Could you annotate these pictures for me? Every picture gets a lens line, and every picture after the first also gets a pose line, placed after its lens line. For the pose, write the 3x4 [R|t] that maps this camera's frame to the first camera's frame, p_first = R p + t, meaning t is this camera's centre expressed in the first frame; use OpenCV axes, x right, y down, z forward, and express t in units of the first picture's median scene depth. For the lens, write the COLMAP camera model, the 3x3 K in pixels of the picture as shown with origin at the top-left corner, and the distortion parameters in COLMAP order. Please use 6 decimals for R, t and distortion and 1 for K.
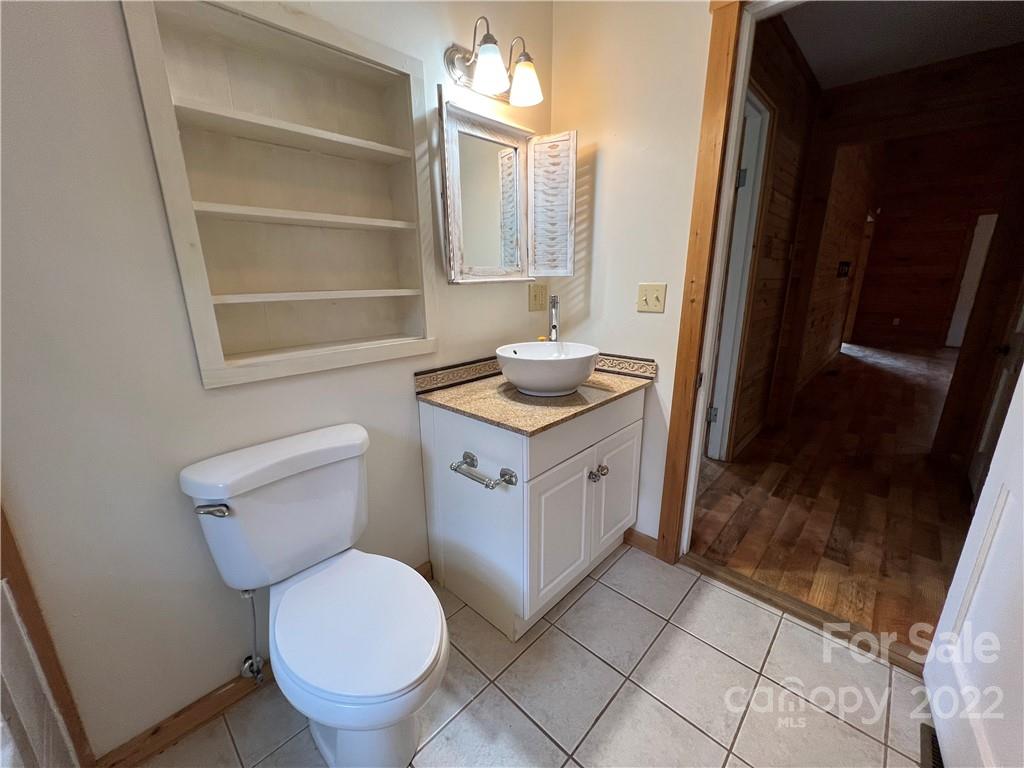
lens RADIAL K [[414.5, 0, 512.0], [0, 414.5, 384.0], [0, 0, 1]] dist [-0.001169, 0.000231]
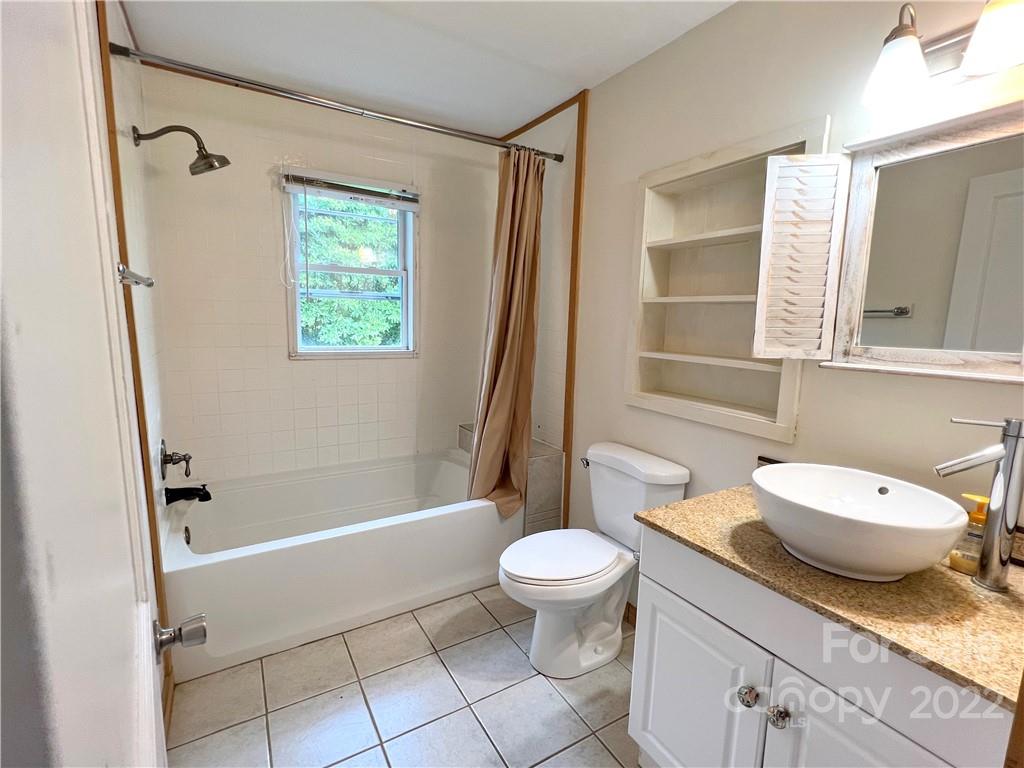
lens RADIAL K [[475.0, 0, 512.0], [0, 475.0, 384.0], [0, 0, 1]] dist [-0.000335, -0.000213]
pose [[-0.272169, 0.136052, -0.952583, 1.008990], [-0.267894, 0.940102, 0.210811, -0.287328], [0.924206, 0.312567, -0.219419, 0.799003]]
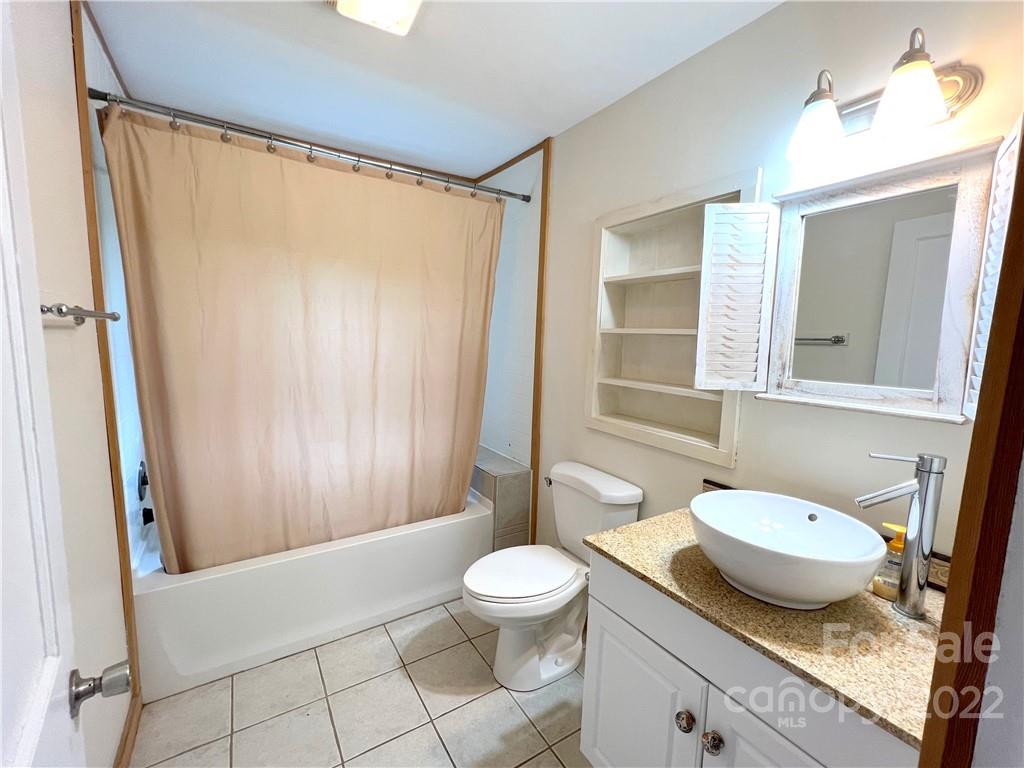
lens RADIAL K [[434.4, 0, 512.0], [0, 434.4, 384.0], [0, 0, 1]] dist [-0.001707, 0.000221]
pose [[-0.246344, 0.107672, -0.963183, 0.951897], [-0.275307, 0.945097, 0.176063, -0.336485], [0.929258, 0.308543, -0.203176, 0.845760]]
